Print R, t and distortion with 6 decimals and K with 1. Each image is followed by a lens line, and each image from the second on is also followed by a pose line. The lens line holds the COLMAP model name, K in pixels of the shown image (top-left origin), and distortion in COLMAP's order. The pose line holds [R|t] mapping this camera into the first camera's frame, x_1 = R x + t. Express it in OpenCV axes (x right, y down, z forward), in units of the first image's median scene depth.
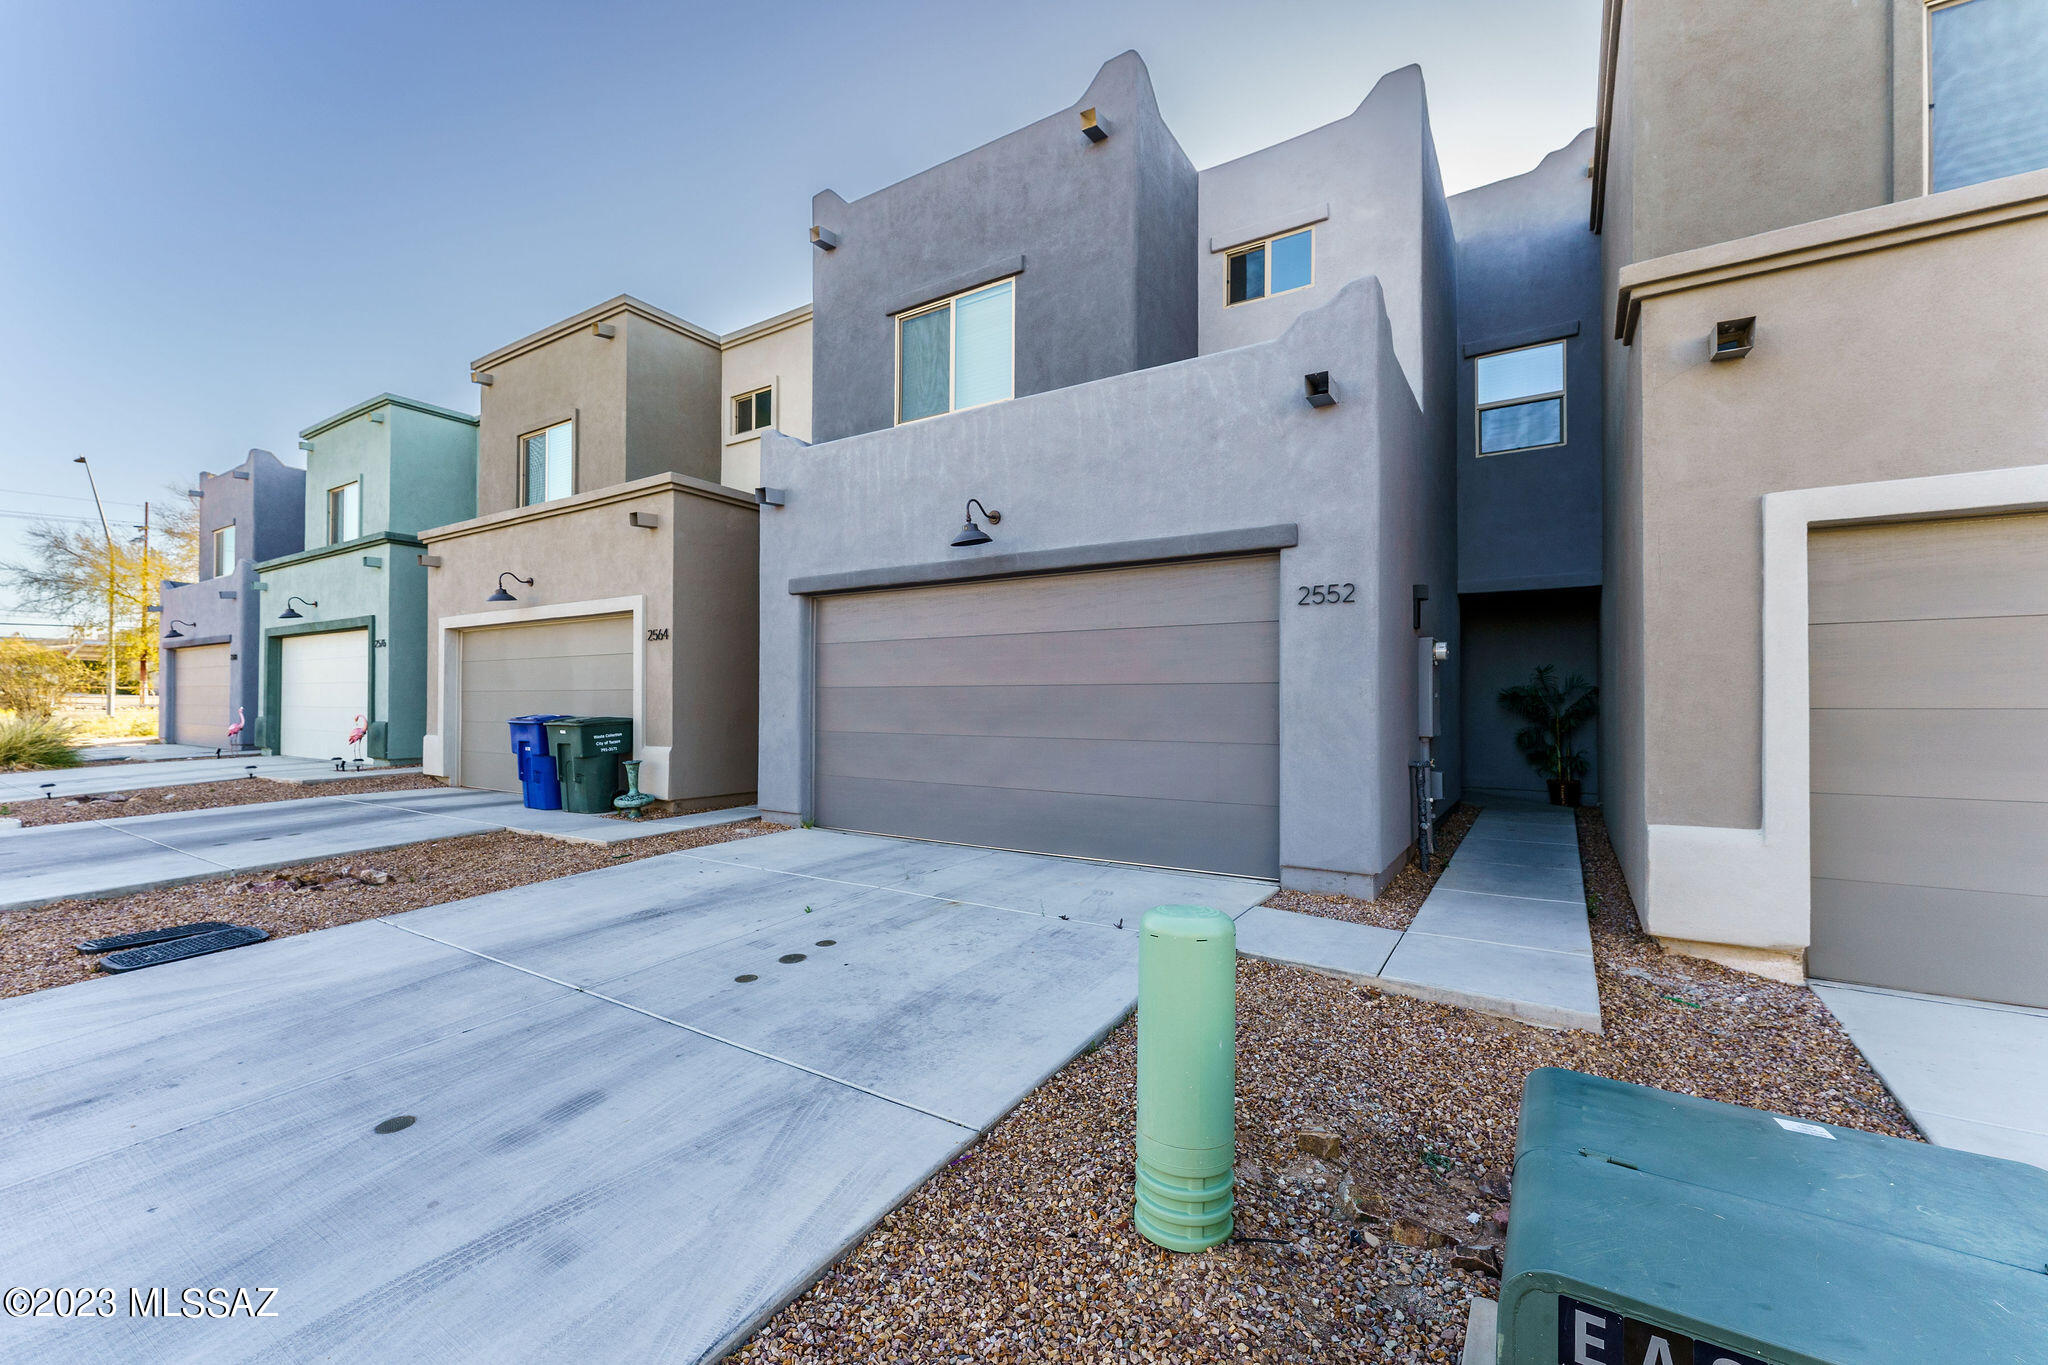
lens RADIAL K [[809.2, 0, 986.3], [0, 809.2, 685.7], [0, 0, 1]] dist [-0.000430, 0.000087]
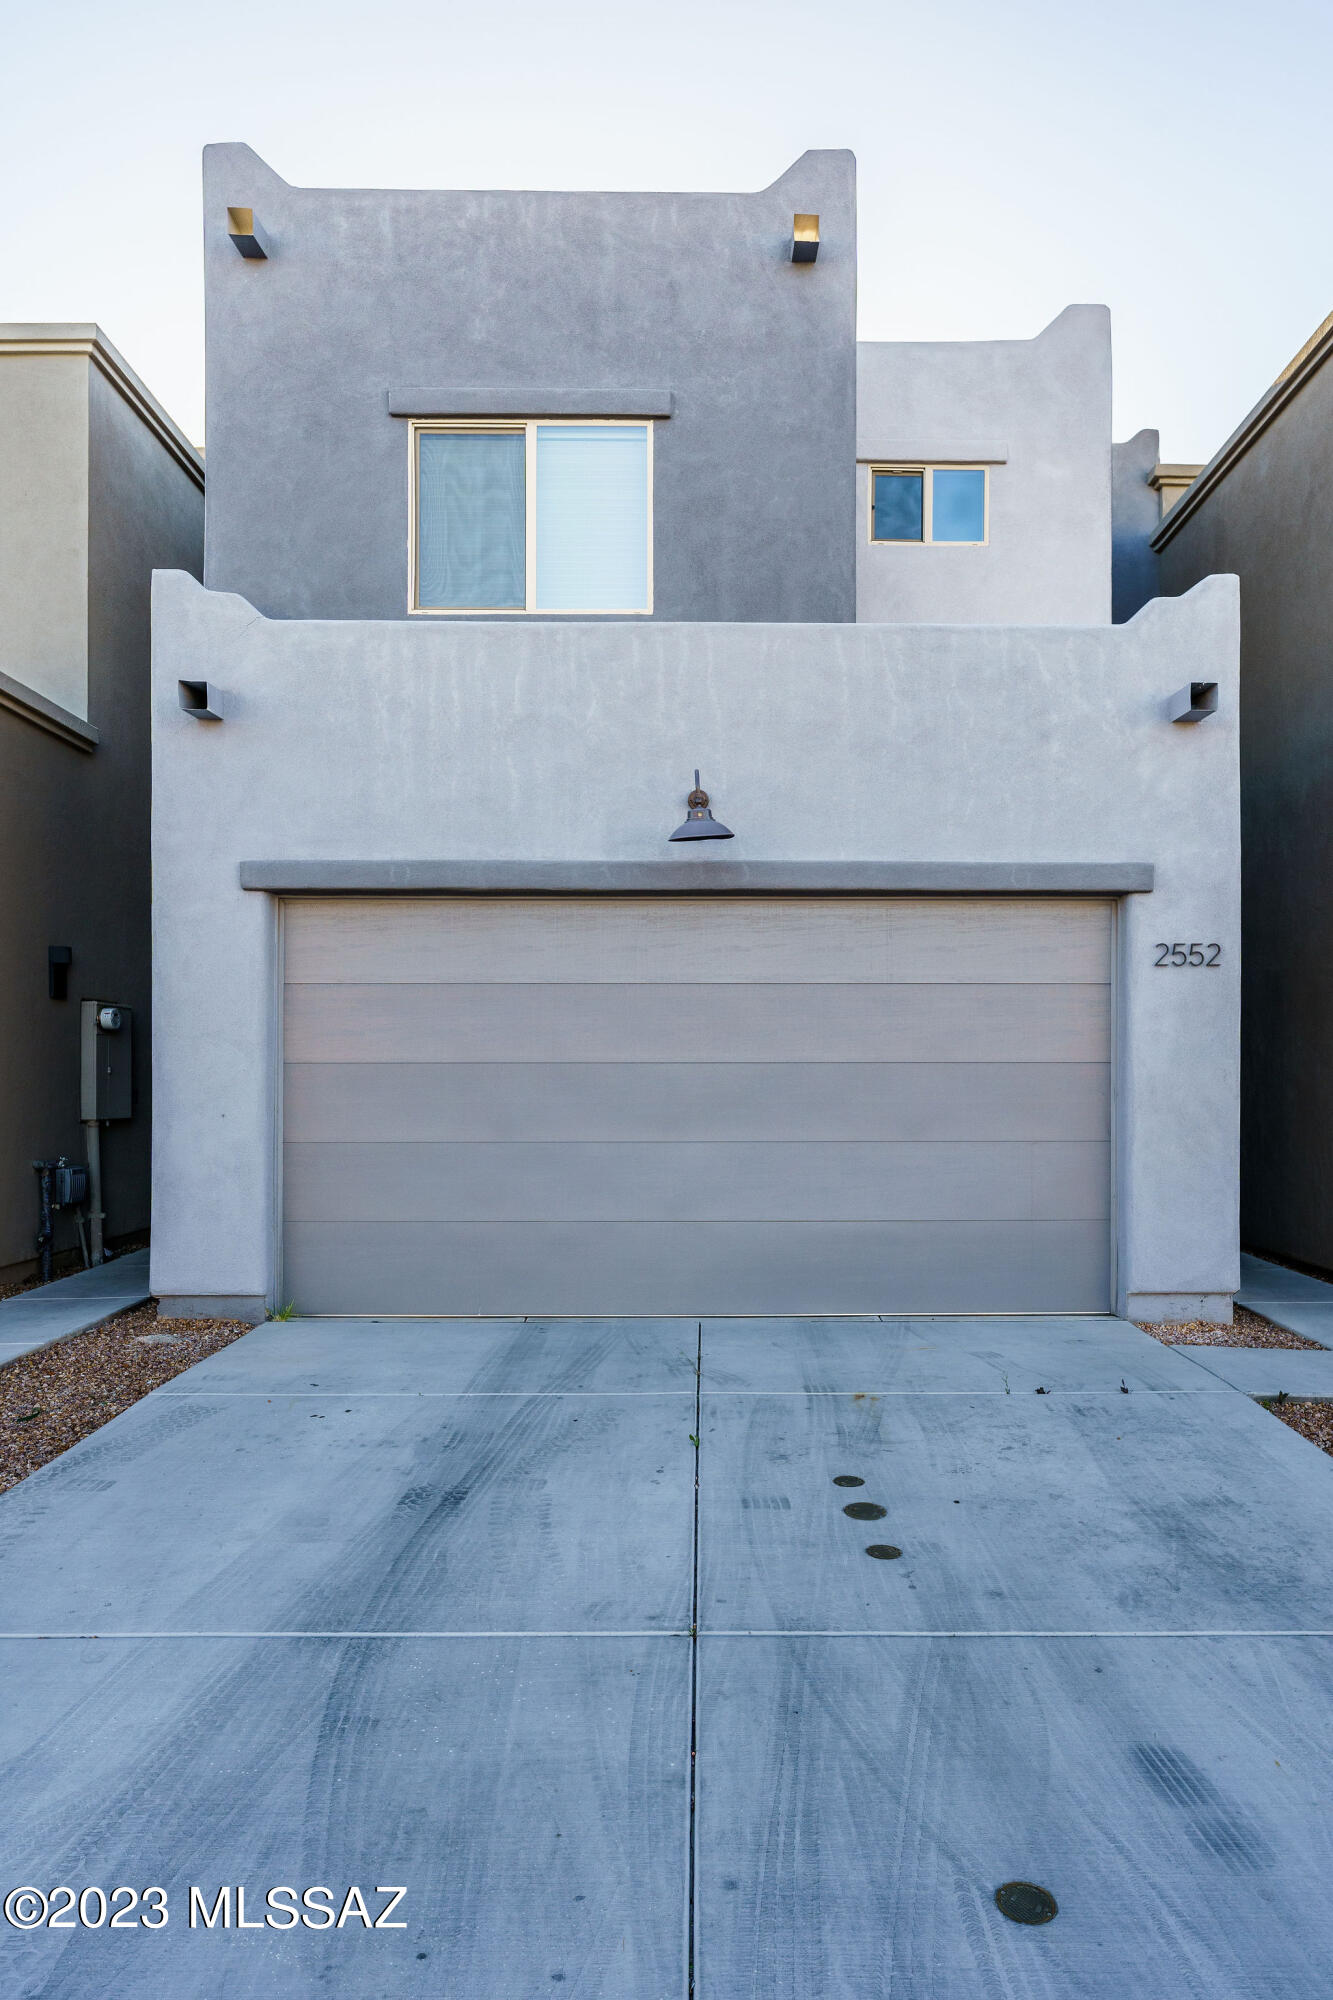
lens RADIAL K [[1244.9, 0, 693.0], [0, 1244.9, 1071.5], [0, 0, 1]] dist [-0.003906, -0.001546]
pose [[0.837464, 0.000674, 0.546493, -0.629560], [-0.007911, 0.999909, 0.010888, -0.004957], [-0.546436, -0.013442, 0.837393, 0.205556]]
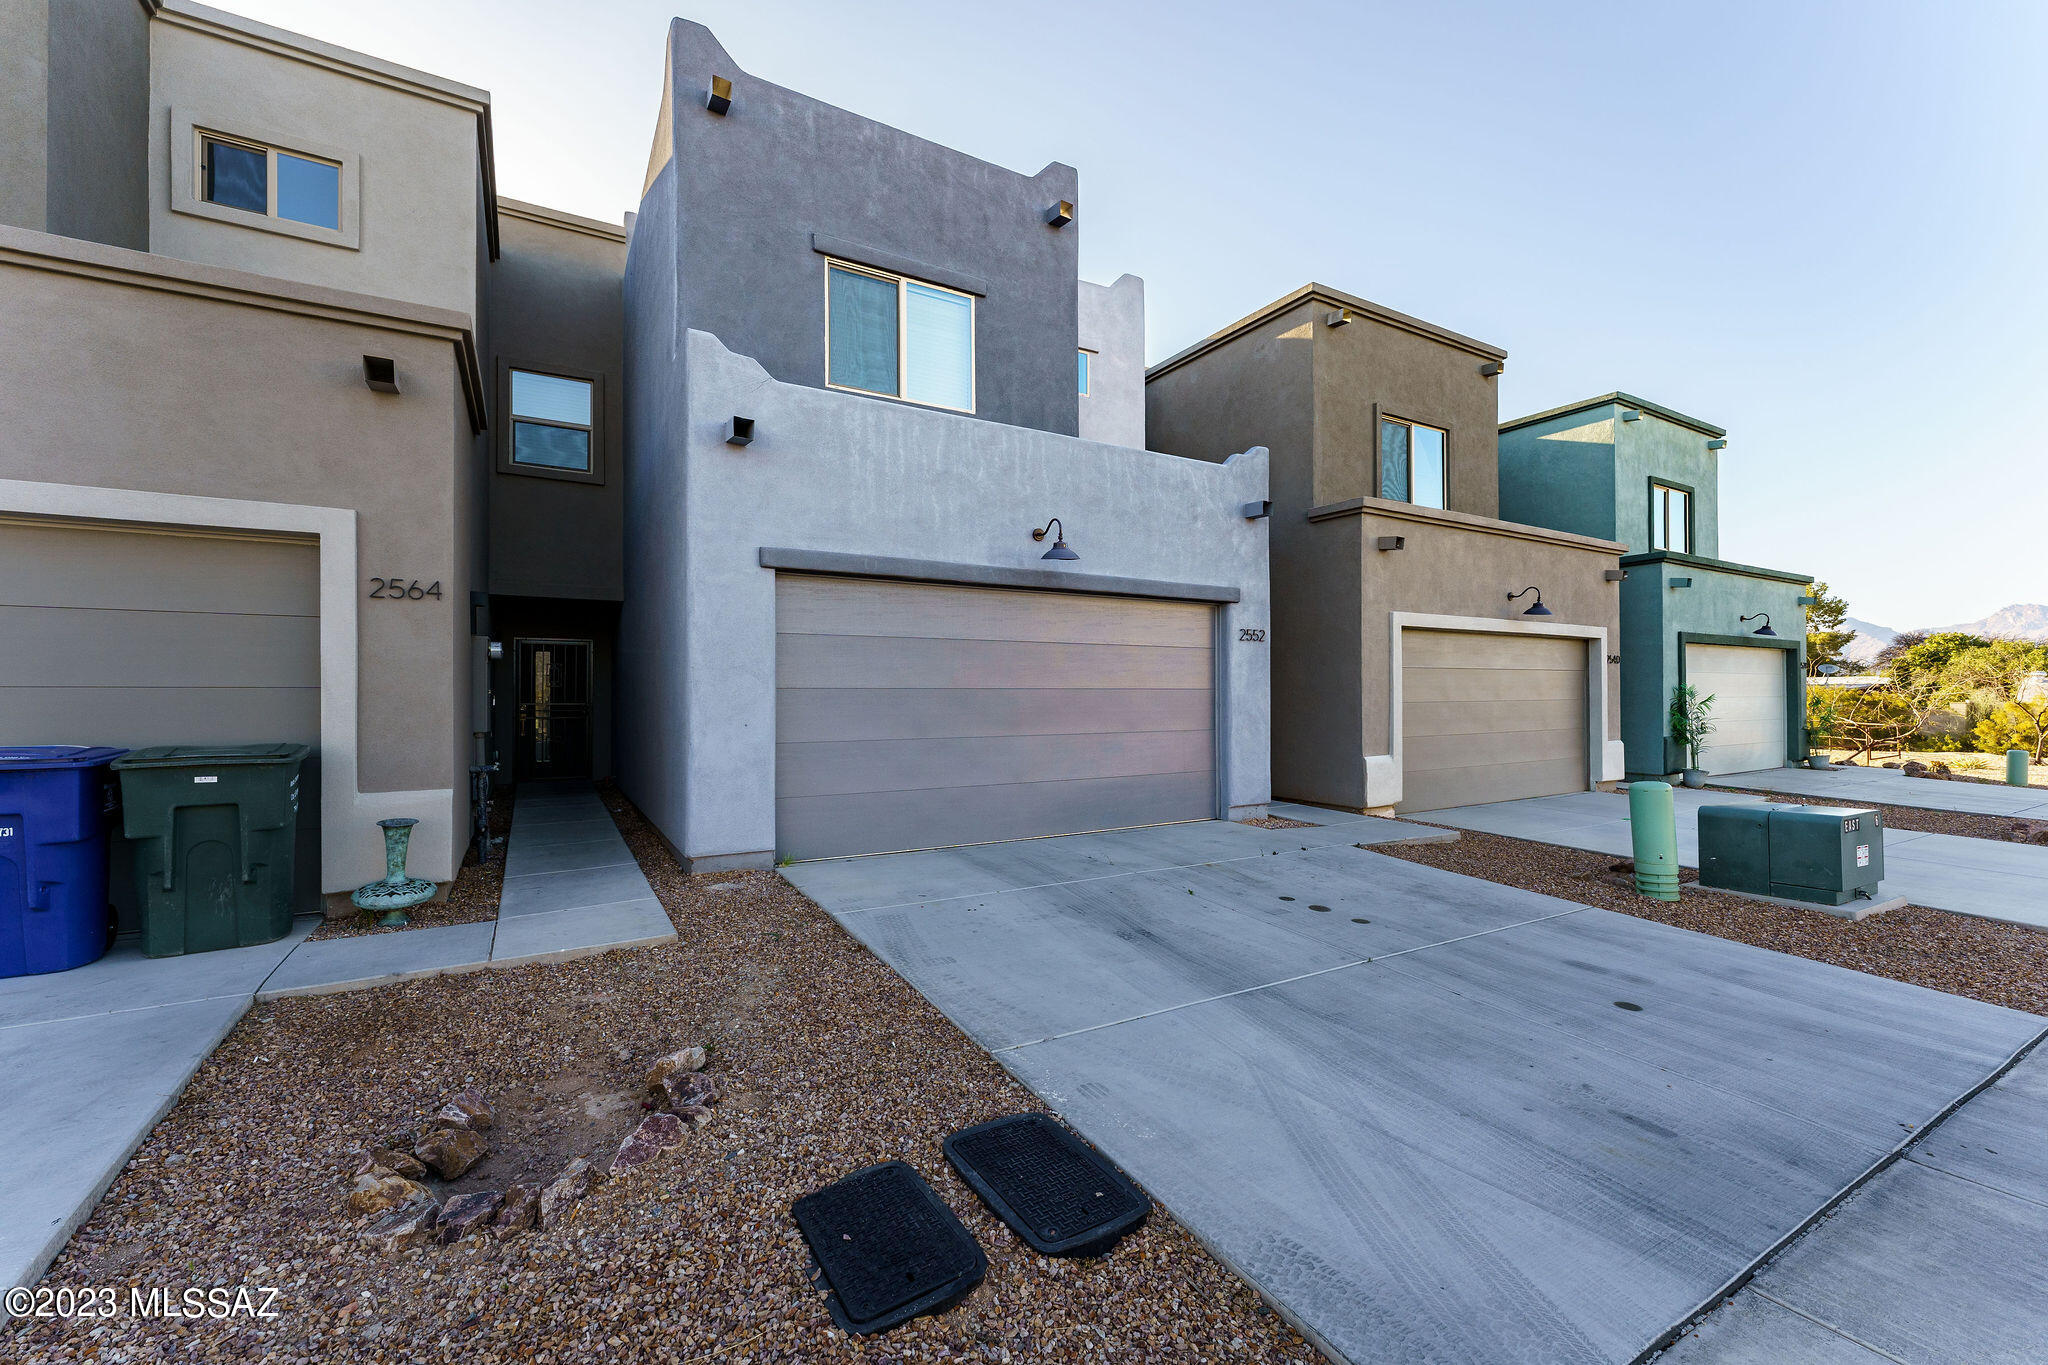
lens RADIAL K [[829.1, 0, 1024.0], [0, 829.1, 682.5], [0, 0, 1]] dist [-0.000963, -0.000241]
pose [[0.459325, 0.010532, 0.888206, -1.170364], [-0.012843, 0.999904, -0.005215, -0.003286], [-0.888175, -0.009012, 0.459416, 0.593944]]
